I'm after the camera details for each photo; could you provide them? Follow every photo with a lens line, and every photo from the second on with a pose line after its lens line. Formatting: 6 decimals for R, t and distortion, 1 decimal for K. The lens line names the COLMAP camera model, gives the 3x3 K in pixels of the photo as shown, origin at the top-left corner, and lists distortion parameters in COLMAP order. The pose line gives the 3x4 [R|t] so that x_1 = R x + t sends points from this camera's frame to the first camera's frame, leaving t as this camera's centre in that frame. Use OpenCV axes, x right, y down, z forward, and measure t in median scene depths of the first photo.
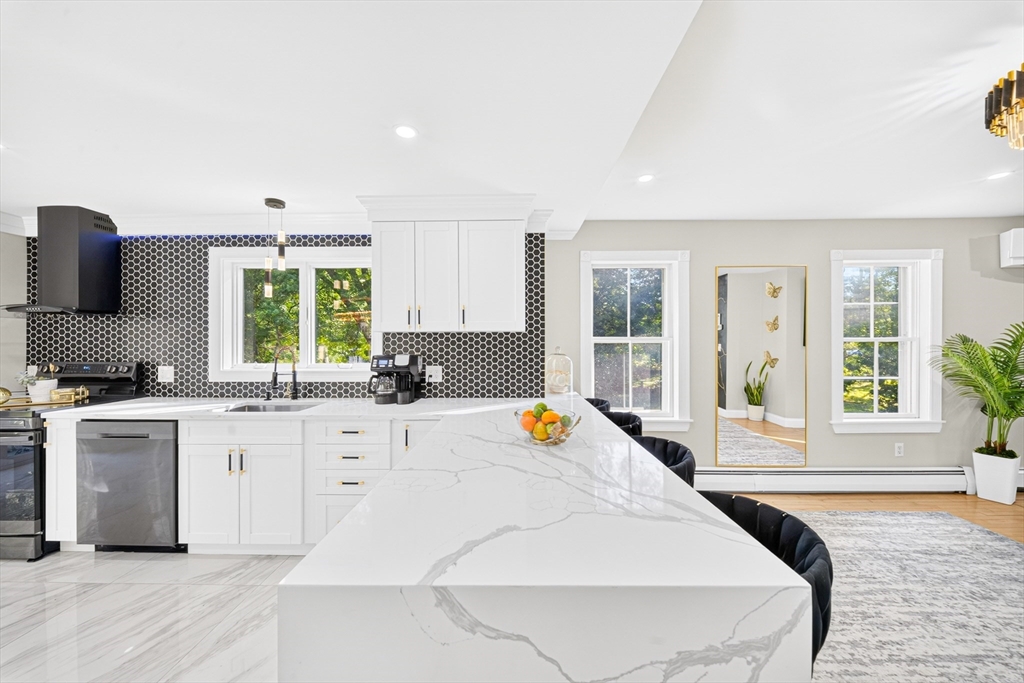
lens RADIAL K [[359.9, 0, 518.0], [0, 359.9, 339.6], [0, 0, 1]] dist [0.004362, -0.002918]
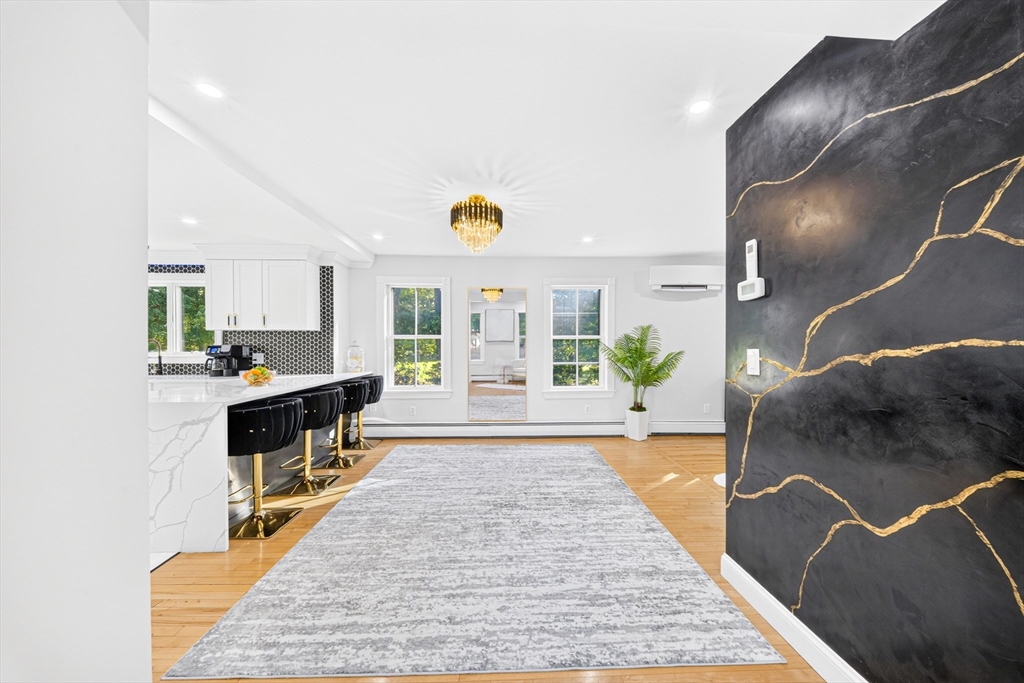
lens RADIAL K [[359.9, 0, 516.6], [0, 359.9, 347.5], [0, 0, 1]] dist [0.004362, -0.002918]
pose [[0.997956, 0.001767, 0.063878, 0.755542], [-0.002651, 0.999902, 0.013760, 0.025883], [-0.063847, -0.013901, 0.997863, -0.579105]]
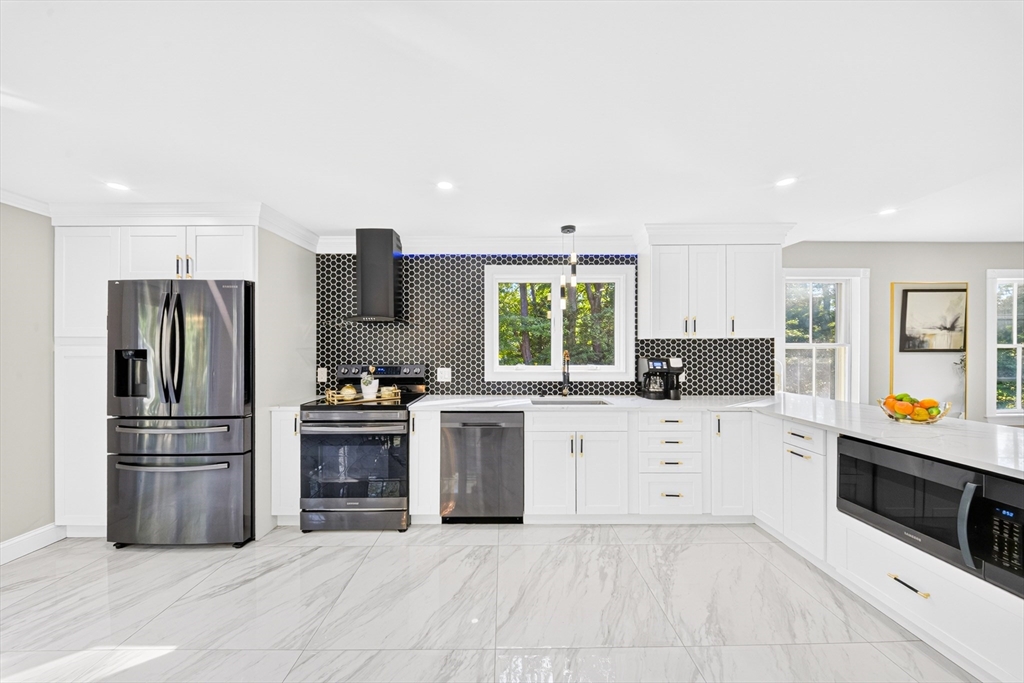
lens RADIAL K [[359.9, 0, 503.3], [0, 359.9, 350.2], [0, 0, 1]] dist [0.004362, -0.002918]
pose [[0.999808, 0.001130, 0.019546, -0.831562], [-0.001265, 0.999975, 0.006897, 0.008910], [-0.019538, -0.006921, 0.999785, -0.154532]]
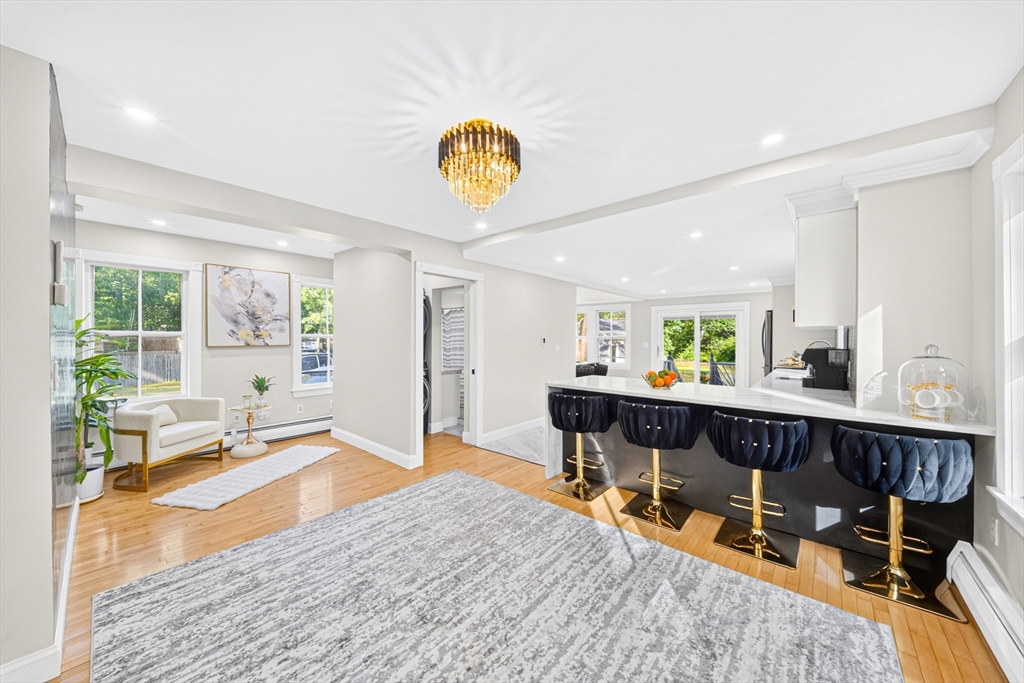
lens RADIAL K [[359.9, 0, 512.6], [0, 359.9, 331.4], [0, 0, 1]] dist [0.004362, -0.002918]
pose [[-0.640709, -0.008444, -0.767738, 1.184253], [0.002592, 0.999910, -0.013160, -0.002829], [0.767780, -0.010422, -0.640629, 0.923058]]
